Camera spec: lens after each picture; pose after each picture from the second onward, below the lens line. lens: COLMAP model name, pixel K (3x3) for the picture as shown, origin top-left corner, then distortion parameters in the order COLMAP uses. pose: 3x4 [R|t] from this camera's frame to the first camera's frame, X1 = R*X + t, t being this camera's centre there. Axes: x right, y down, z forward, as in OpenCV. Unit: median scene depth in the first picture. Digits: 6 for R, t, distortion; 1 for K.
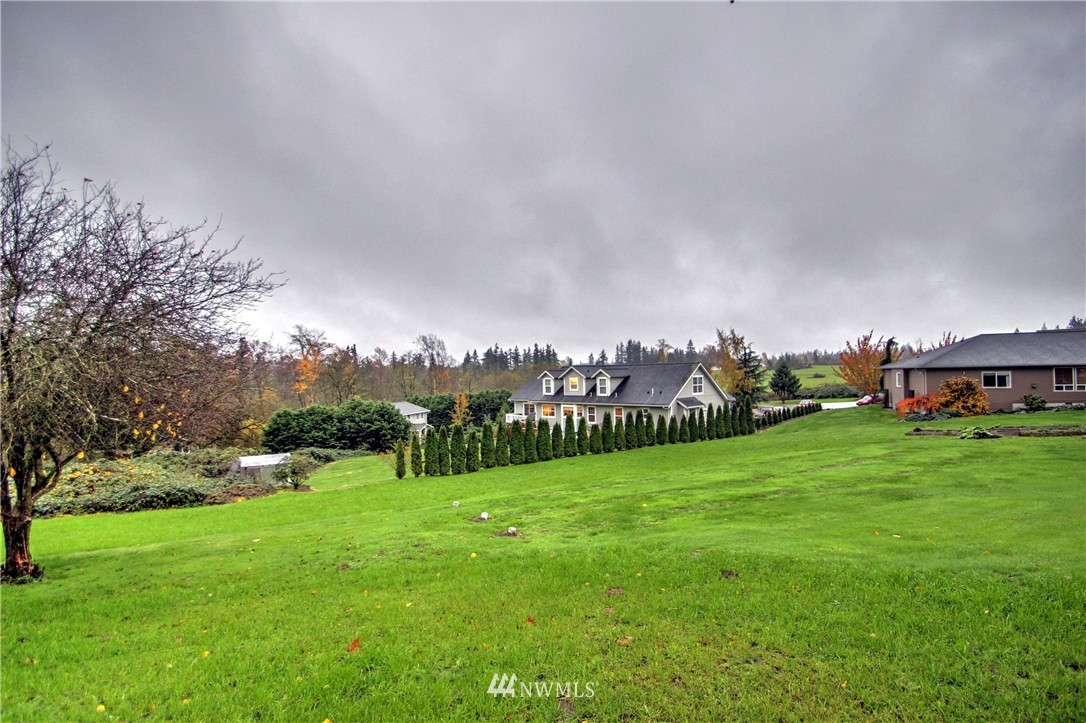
lens RADIAL K [[505.1, 0, 549.5], [0, 505.1, 365.4], [0, 0, 1]] dist [-0.030622, -0.001337]
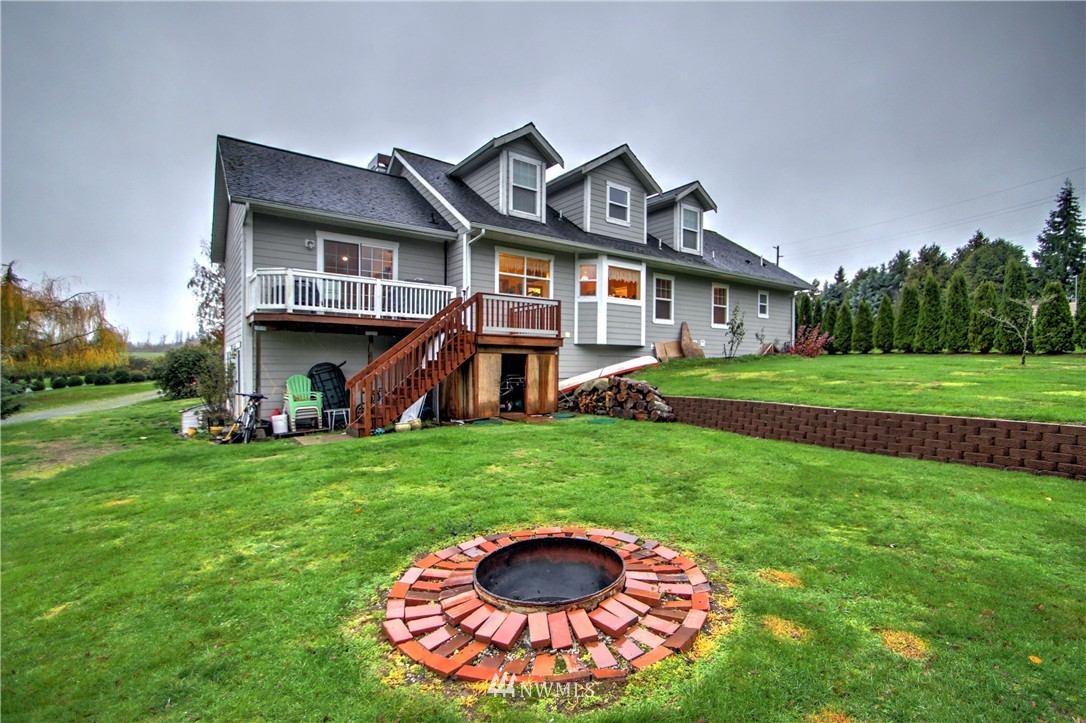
lens RADIAL K [[505.1, 0, 548.4], [0, 505.1, 361.6], [0, 0, 1]] dist [-0.030622, -0.001337]
pose [[0.163044, 0.030987, 0.986132, -0.369010], [-0.025927, 0.999296, -0.027114, 0.197633], [-0.986278, -0.021147, 0.163733, 1.305196]]
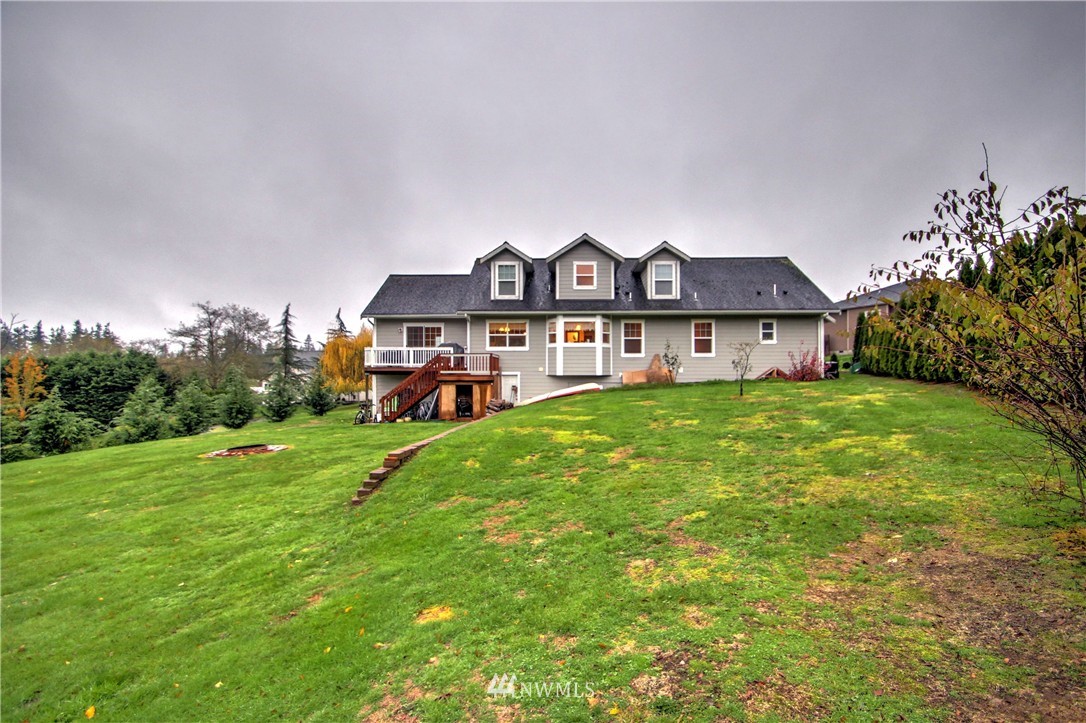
lens RADIAL K [[505.1, 0, 545.2], [0, 505.1, 360.3], [0, 0, 1]] dist [-0.030622, -0.001337]
pose [[0.706911, 0.044393, 0.705908, -0.400521], [-0.023856, 0.998957, -0.038932, 0.177815], [-0.706900, 0.010682, 0.707233, 0.919360]]
